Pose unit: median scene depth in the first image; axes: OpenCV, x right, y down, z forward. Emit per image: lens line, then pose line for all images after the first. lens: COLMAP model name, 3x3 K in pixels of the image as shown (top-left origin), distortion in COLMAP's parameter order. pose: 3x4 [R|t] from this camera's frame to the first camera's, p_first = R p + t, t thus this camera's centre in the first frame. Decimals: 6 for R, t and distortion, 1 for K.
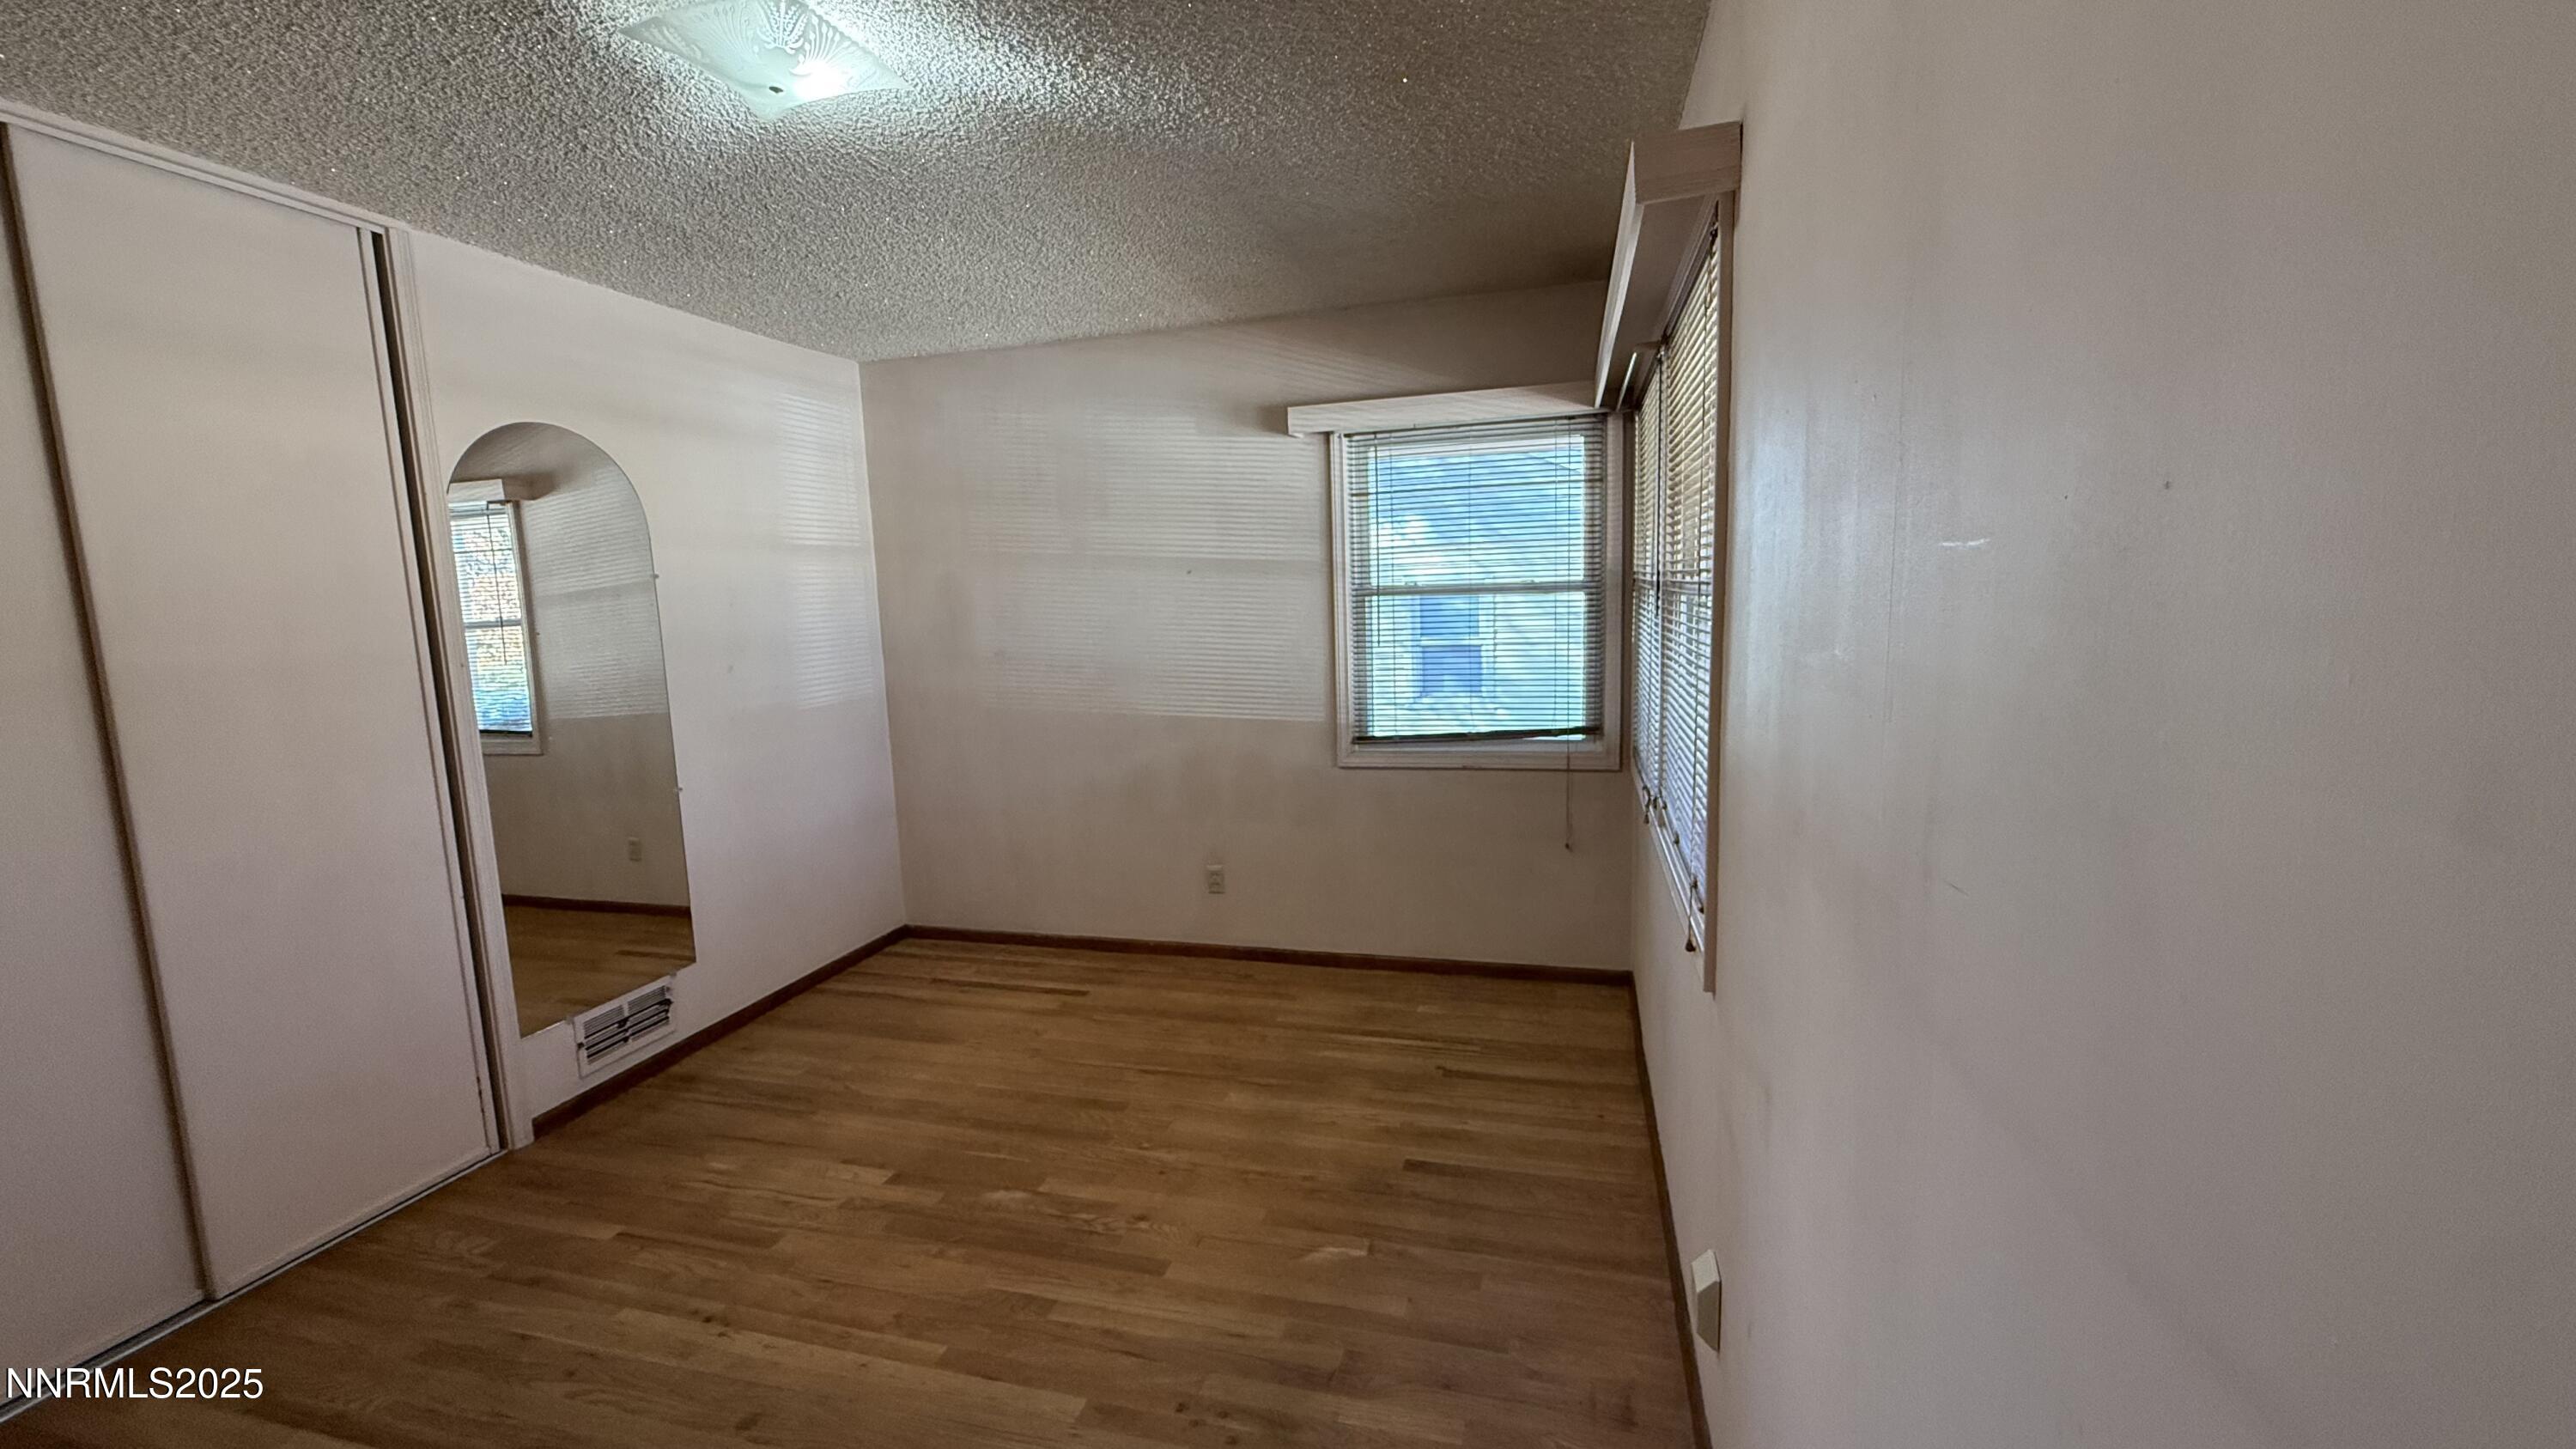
lens RADIAL K [[1025.6, 0, 1278.2], [0, 1025.6, 711.7], [0, 0, 1]] dist [0.002125, -0.000249]
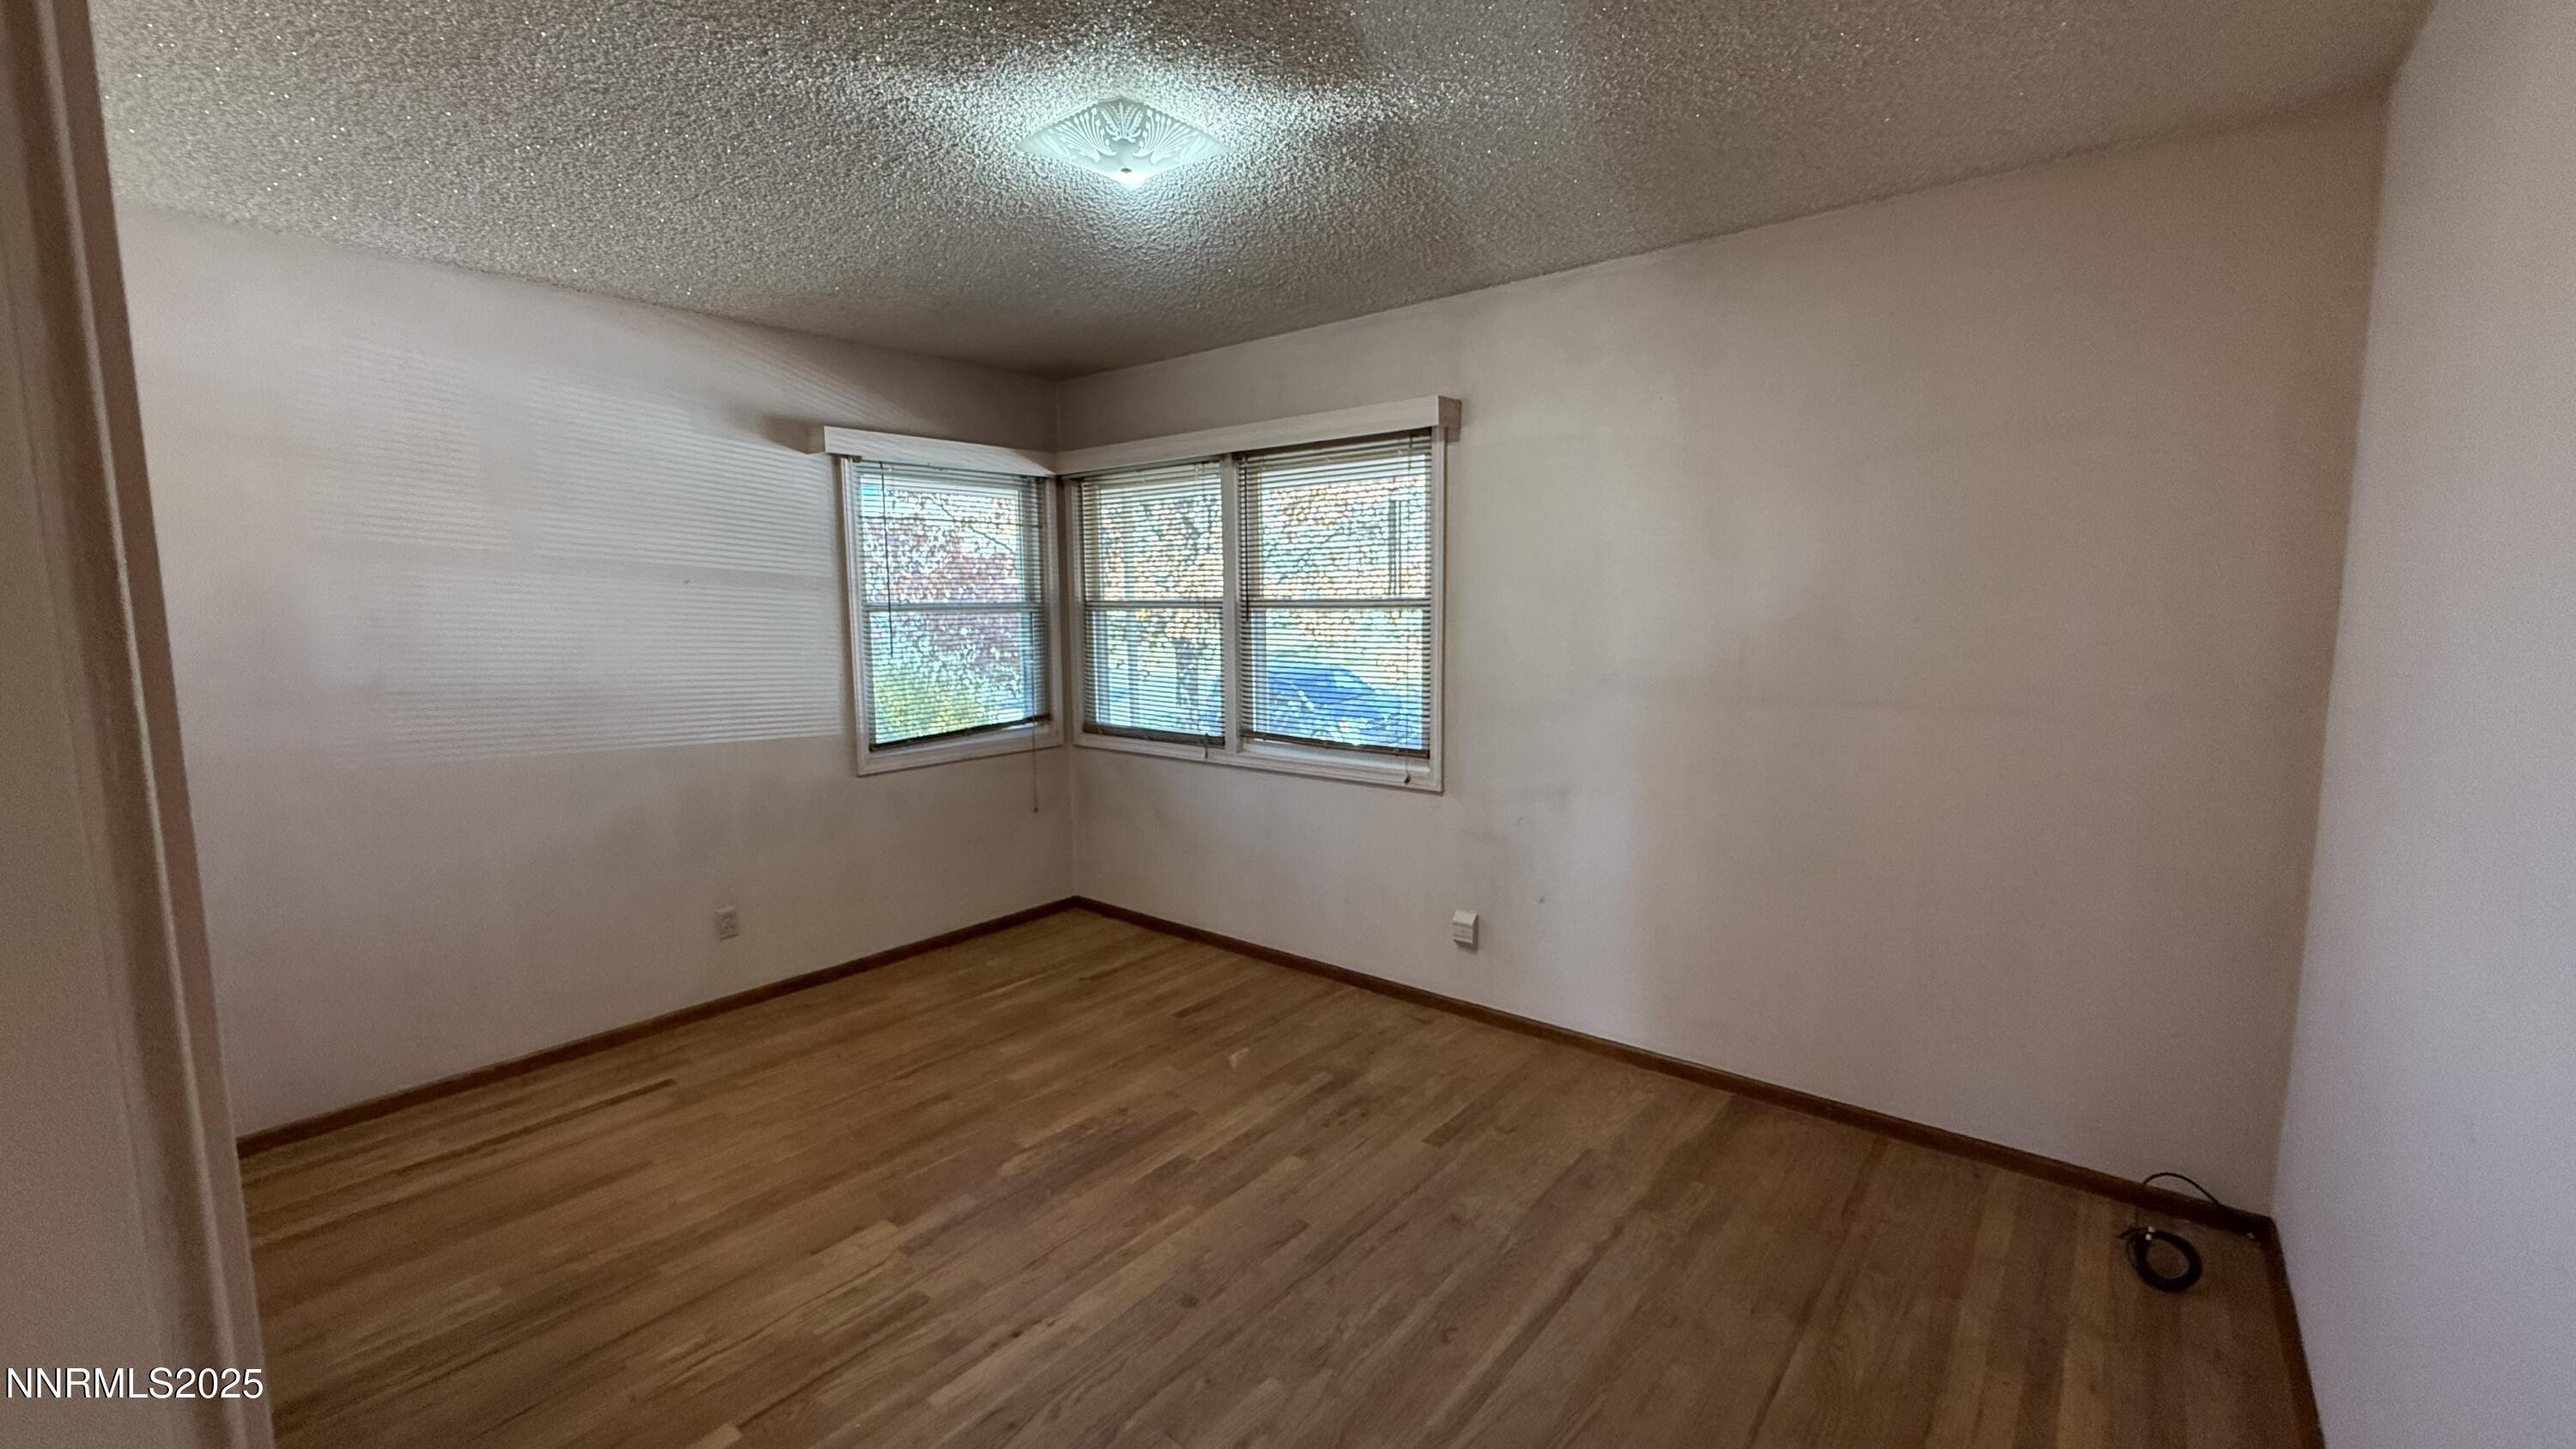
lens RADIAL K [[1025.6, 0, 1275.7], [0, 1025.6, 712.2], [0, 0, 1]] dist [0.002125, -0.000249]
pose [[0.413447, -0.072314, 0.907652, -0.760320], [0.106229, 0.993865, 0.030794, 0.002846], [-0.904310, 0.083687, 0.418592, 0.191115]]
